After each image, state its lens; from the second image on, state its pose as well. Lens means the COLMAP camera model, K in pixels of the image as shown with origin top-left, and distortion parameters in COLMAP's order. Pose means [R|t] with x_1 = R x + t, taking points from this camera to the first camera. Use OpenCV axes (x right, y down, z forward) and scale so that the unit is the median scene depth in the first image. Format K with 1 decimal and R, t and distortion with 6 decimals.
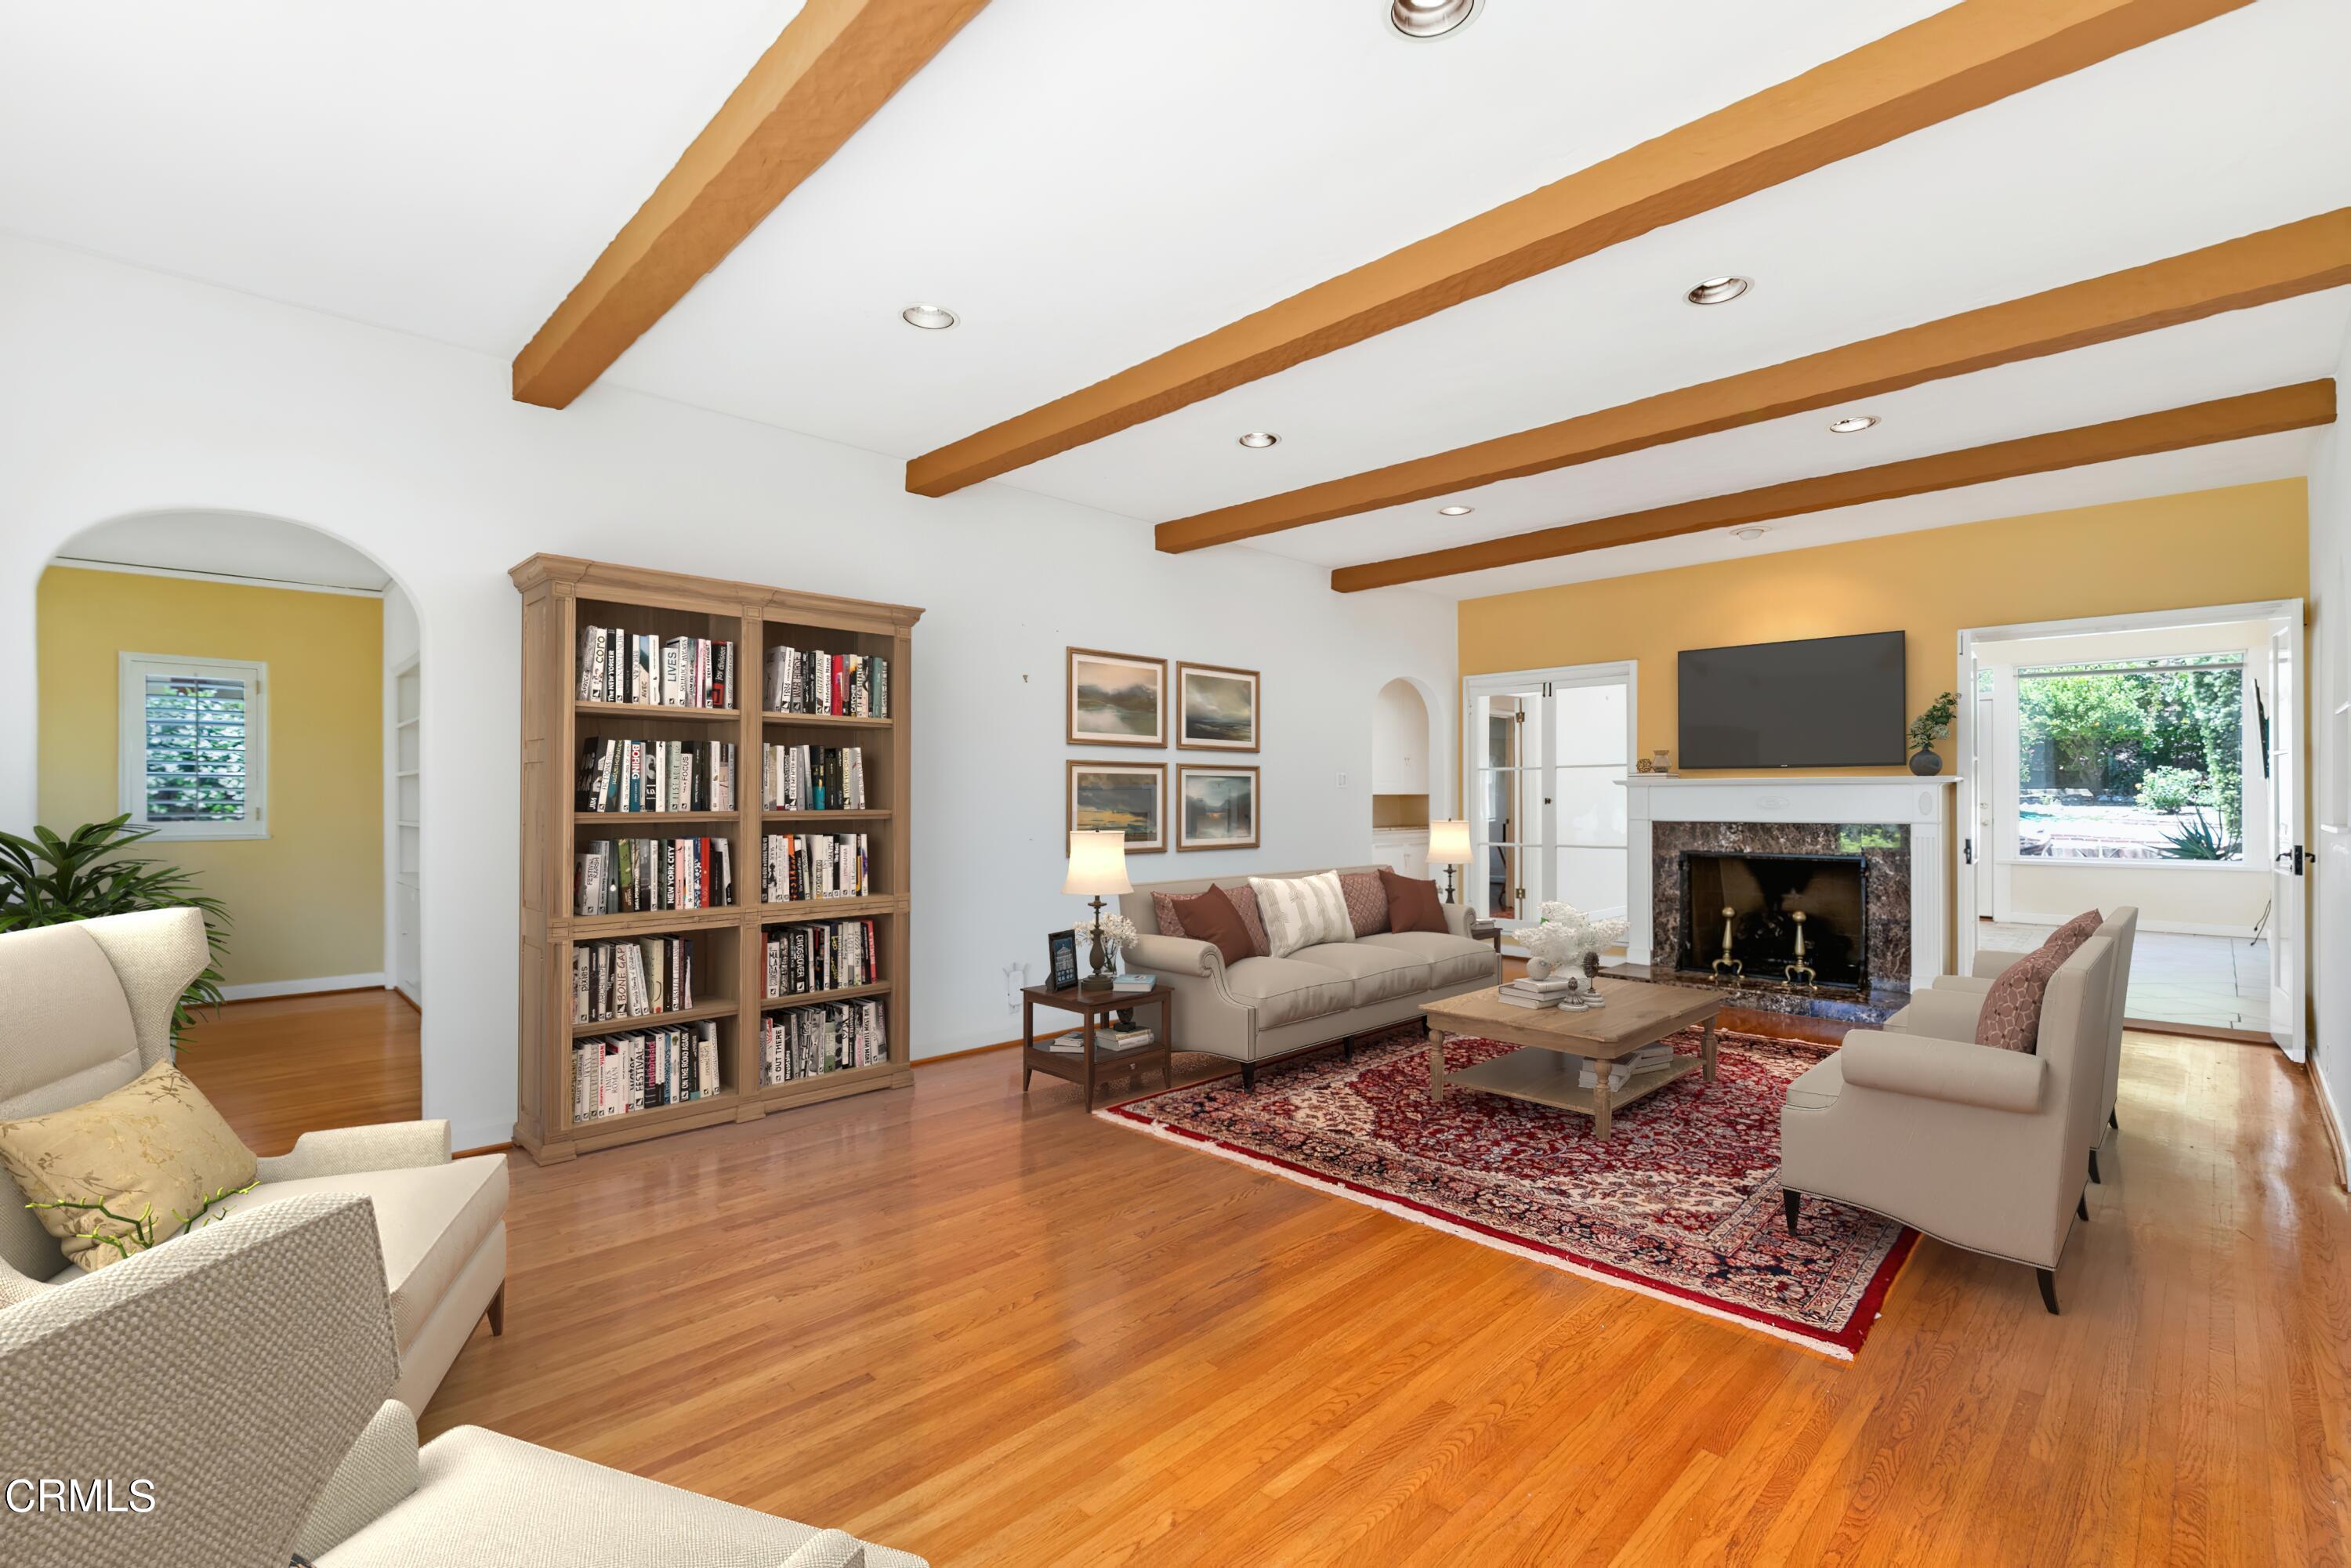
lens RADIAL K [[1007.1, 0, 1178.7], [0, 1007.1, 795.6], [0, 0, 1]] dist [-0.002131, -0.001909]
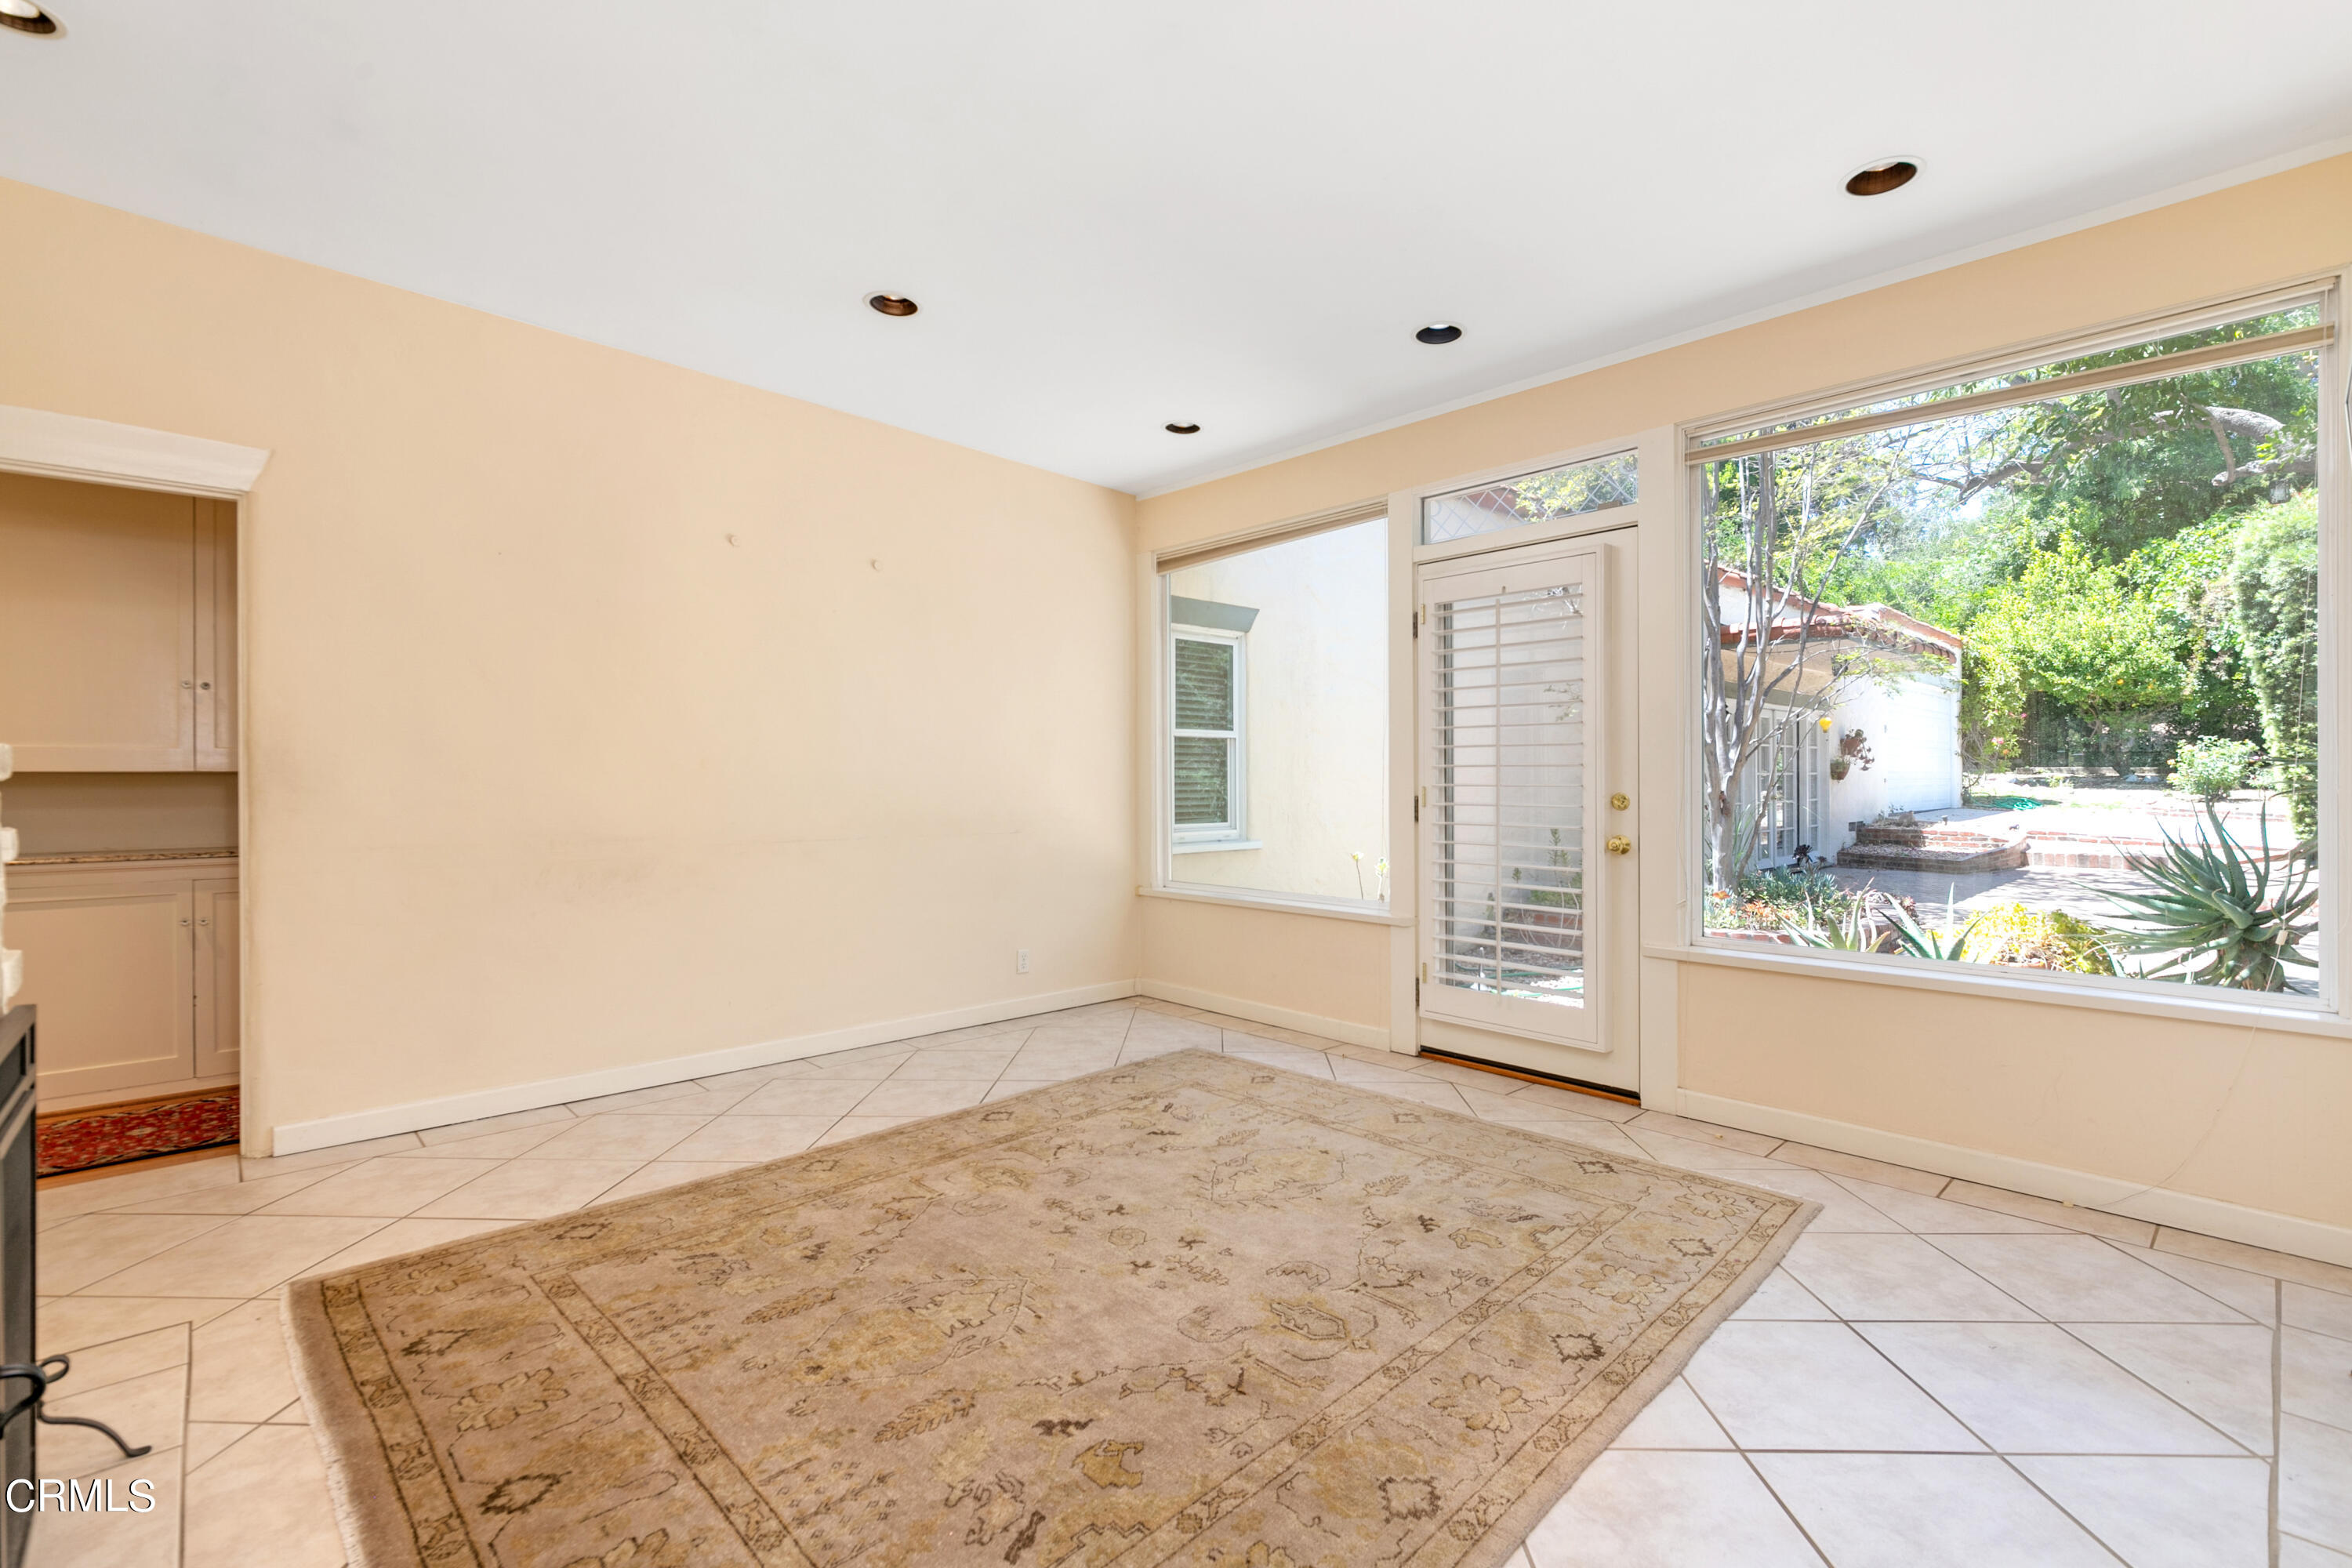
lens RADIAL K [[1035.0, 0, 1190.4], [0, 1035.0, 777.7], [0, 0, 1]] dist [-0.001978, -0.000128]
pose [[0.999919, -0.001977, -0.012611, 0.247814], [0.001982, 0.999998, 0.000379, -0.000238], [0.012610, -0.000404, 0.999920, 0.234841]]
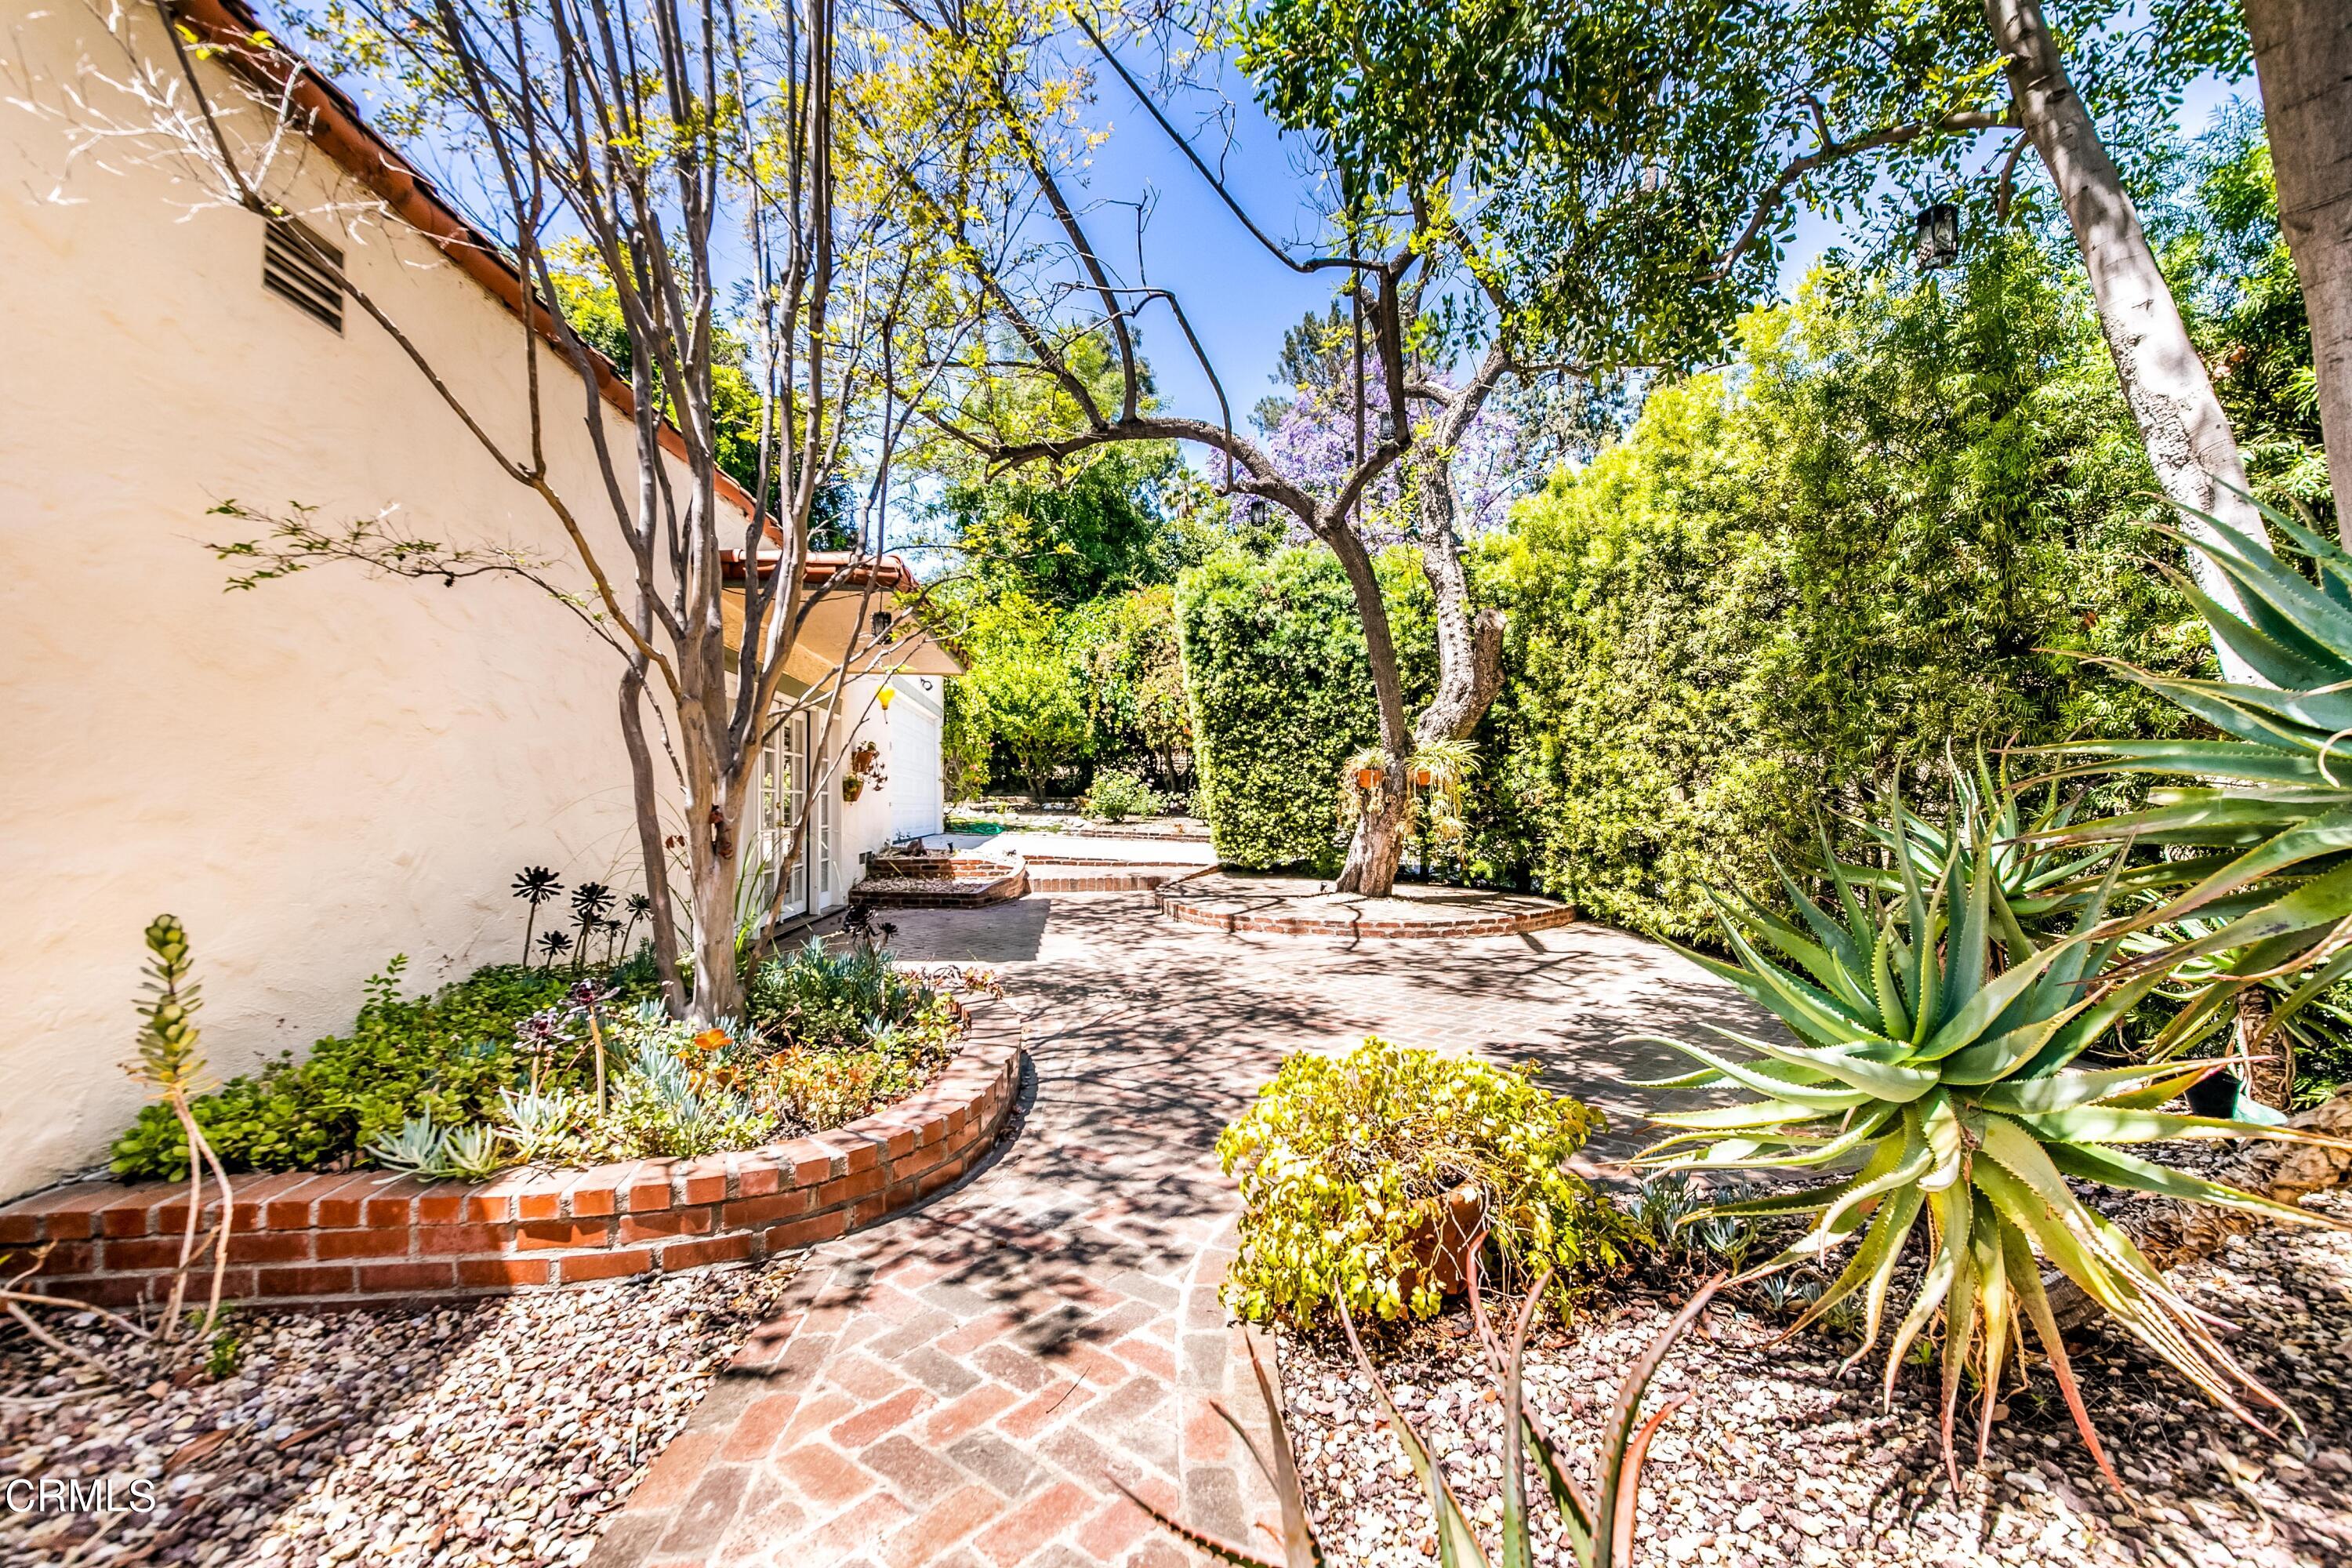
lens RADIAL K [[985.5, 0, 1183.6], [0, 985.5, 795.6], [0, 0, 1]] dist [-0.001157, -0.000164]
pose [[0.610678, 0.011170, 0.791800, 0.340656], [0.000234, 0.999898, -0.014286, 0.005689], [-0.791879, 0.008909, 0.610613, 0.424563]]
